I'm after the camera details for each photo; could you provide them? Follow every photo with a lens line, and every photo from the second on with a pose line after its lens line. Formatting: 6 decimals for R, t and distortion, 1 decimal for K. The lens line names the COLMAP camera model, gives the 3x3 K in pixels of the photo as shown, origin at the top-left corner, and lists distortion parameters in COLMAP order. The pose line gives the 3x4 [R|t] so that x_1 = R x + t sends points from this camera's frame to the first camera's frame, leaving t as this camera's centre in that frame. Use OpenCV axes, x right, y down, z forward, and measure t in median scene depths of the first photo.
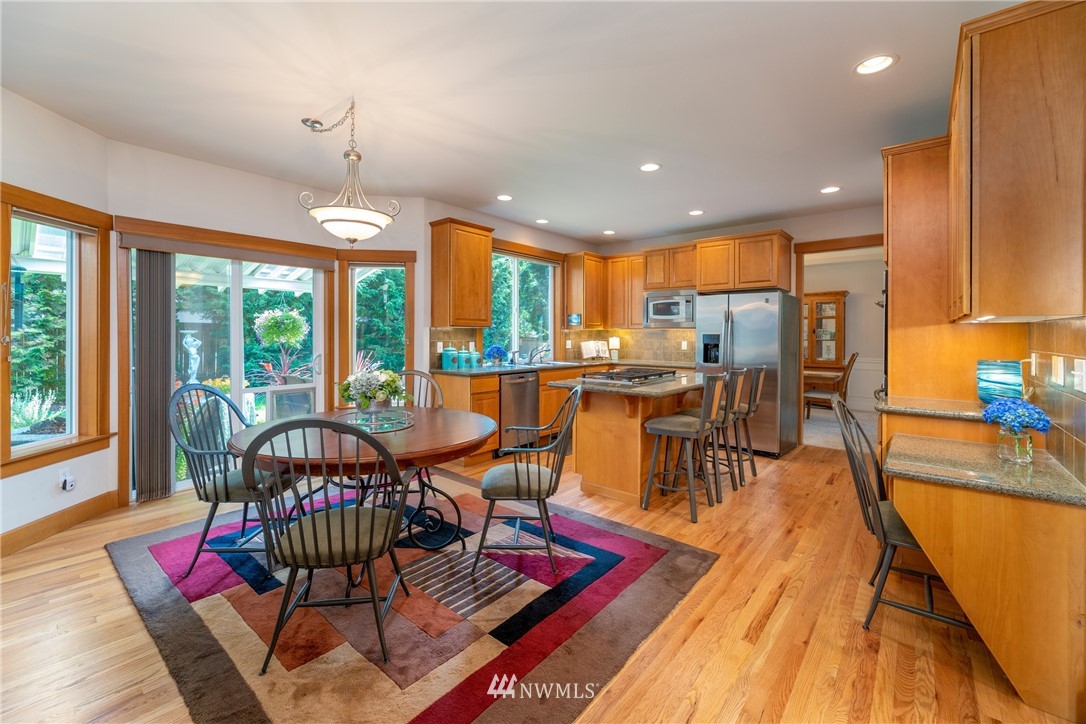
lens RADIAL K [[453.8, 0, 543.3], [0, 453.8, 333.2], [0, 0, 1]] dist [-0.001294, -0.000130]
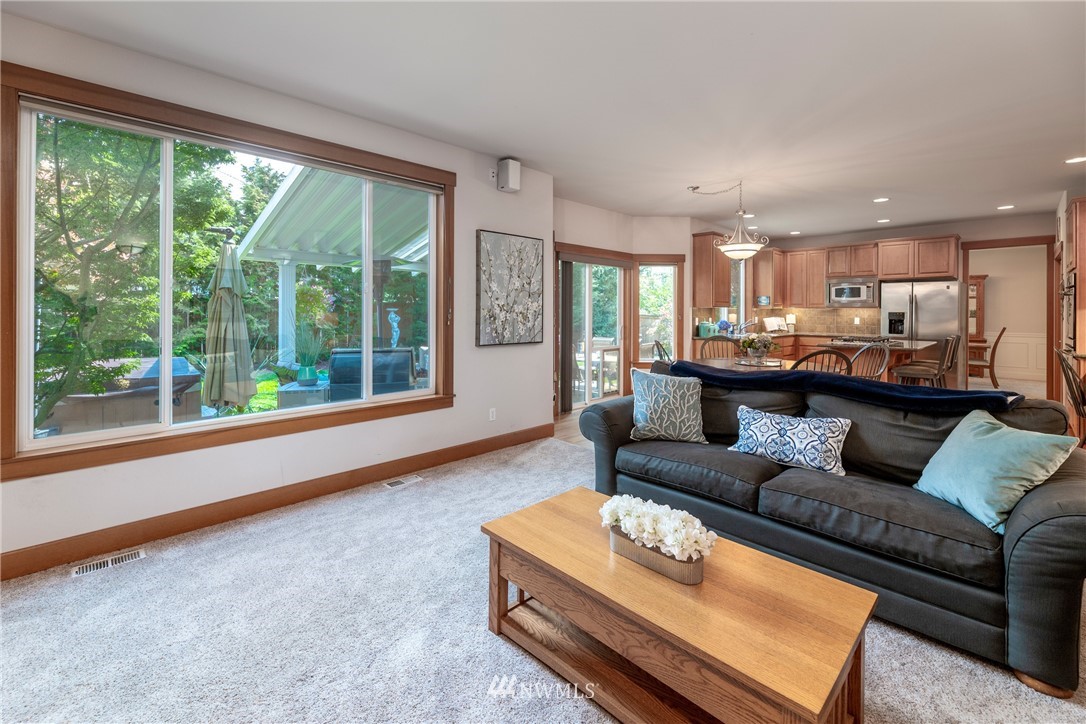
lens RADIAL K [[459.1, 0, 544.2], [0, 459.1, 308.3], [0, 0, 1]] dist [-0.000804, -0.000143]
pose [[0.994677, -0.000555, -0.103045, -0.517339], [0.000286, 0.999997, -0.002626, -0.005997], [0.103046, 0.002582, 0.994673, -0.441668]]
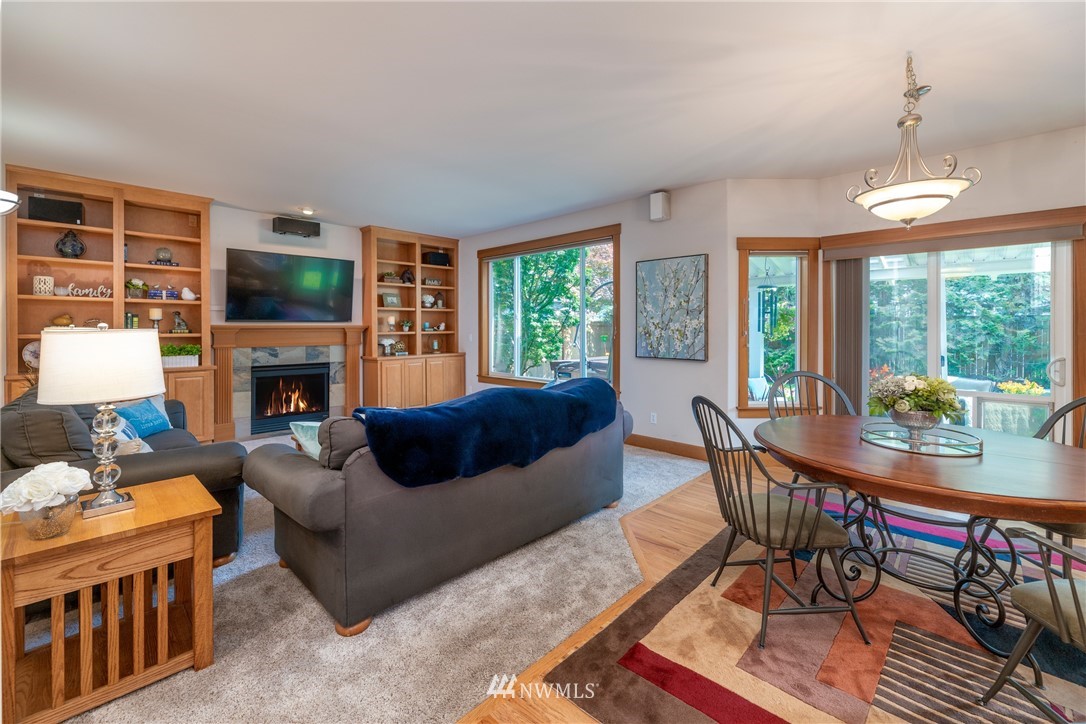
lens RADIAL K [[453.8, 0, 543.3], [0, 453.8, 333.2], [0, 0, 1]] dist [-0.001294, -0.000130]
pose [[-0.072624, 0.009017, -0.997319, 0.252607], [0.004064, 0.999953, 0.008745, -0.002762], [0.997351, -0.003418, -0.072657, 0.203172]]
